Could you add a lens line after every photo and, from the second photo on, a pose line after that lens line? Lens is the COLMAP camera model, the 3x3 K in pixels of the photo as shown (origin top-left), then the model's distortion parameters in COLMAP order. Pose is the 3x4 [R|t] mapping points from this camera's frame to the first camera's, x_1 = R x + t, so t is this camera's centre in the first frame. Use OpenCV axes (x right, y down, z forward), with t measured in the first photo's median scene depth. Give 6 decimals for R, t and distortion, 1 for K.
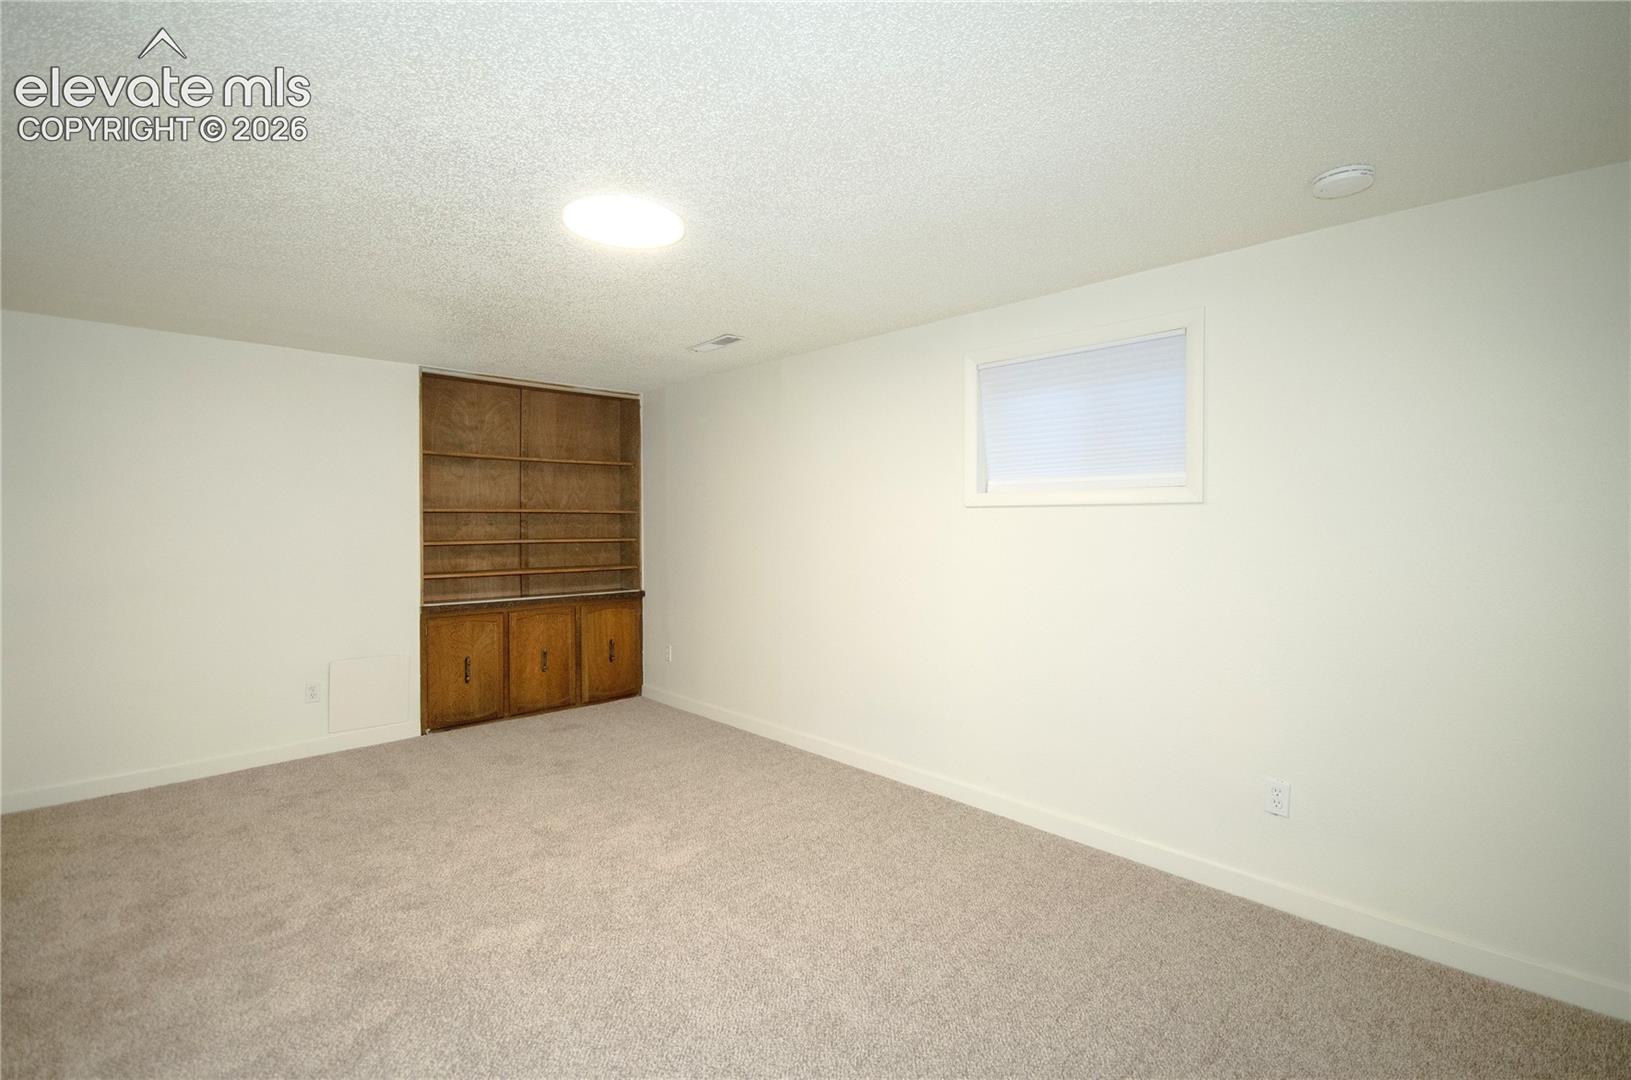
lens RADIAL K [[722.7, 0, 814.7], [0, 722.7, 535.0], [0, 0, 1]] dist [-0.000003, -0.000446]
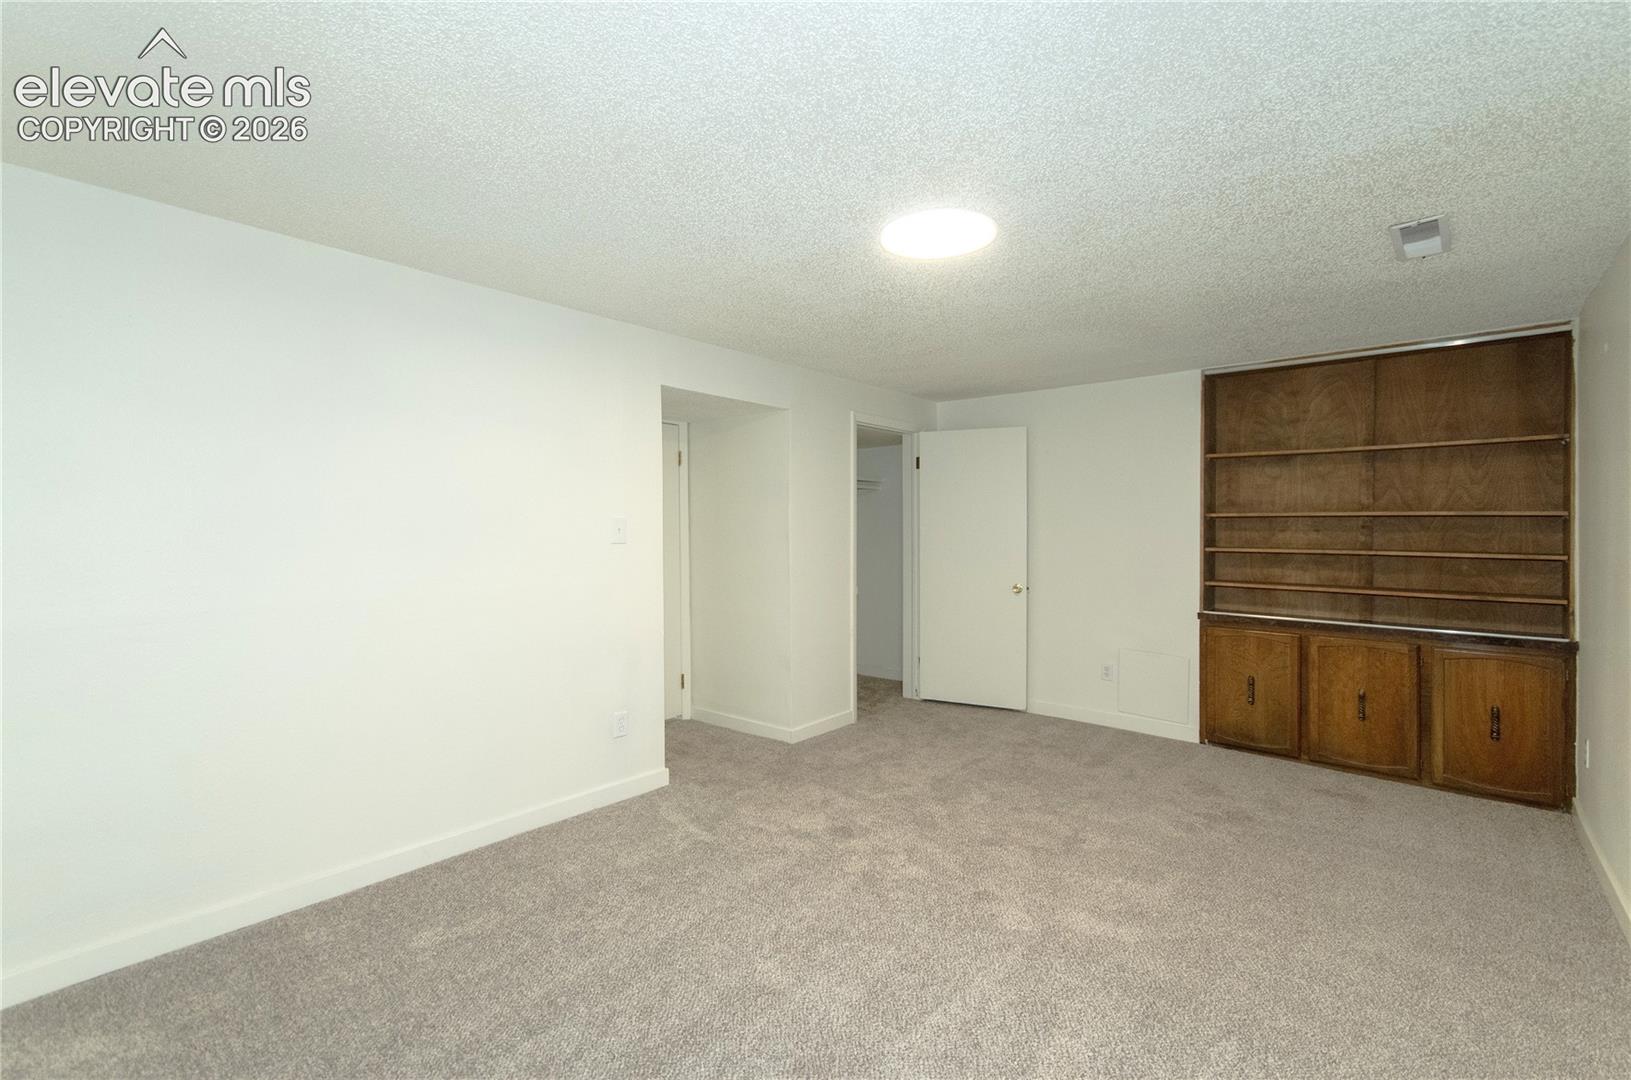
lens RADIAL K [[722.7, 0, 814.7], [0, 722.7, 535.0], [0, 0, 1]] dist [-0.000003, -0.000446]
pose [[0.072101, 0.011729, -0.997328, 0.365432], [-0.025161, 0.999634, 0.009937, -0.003600], [0.997080, 0.024377, 0.072370, 0.361977]]
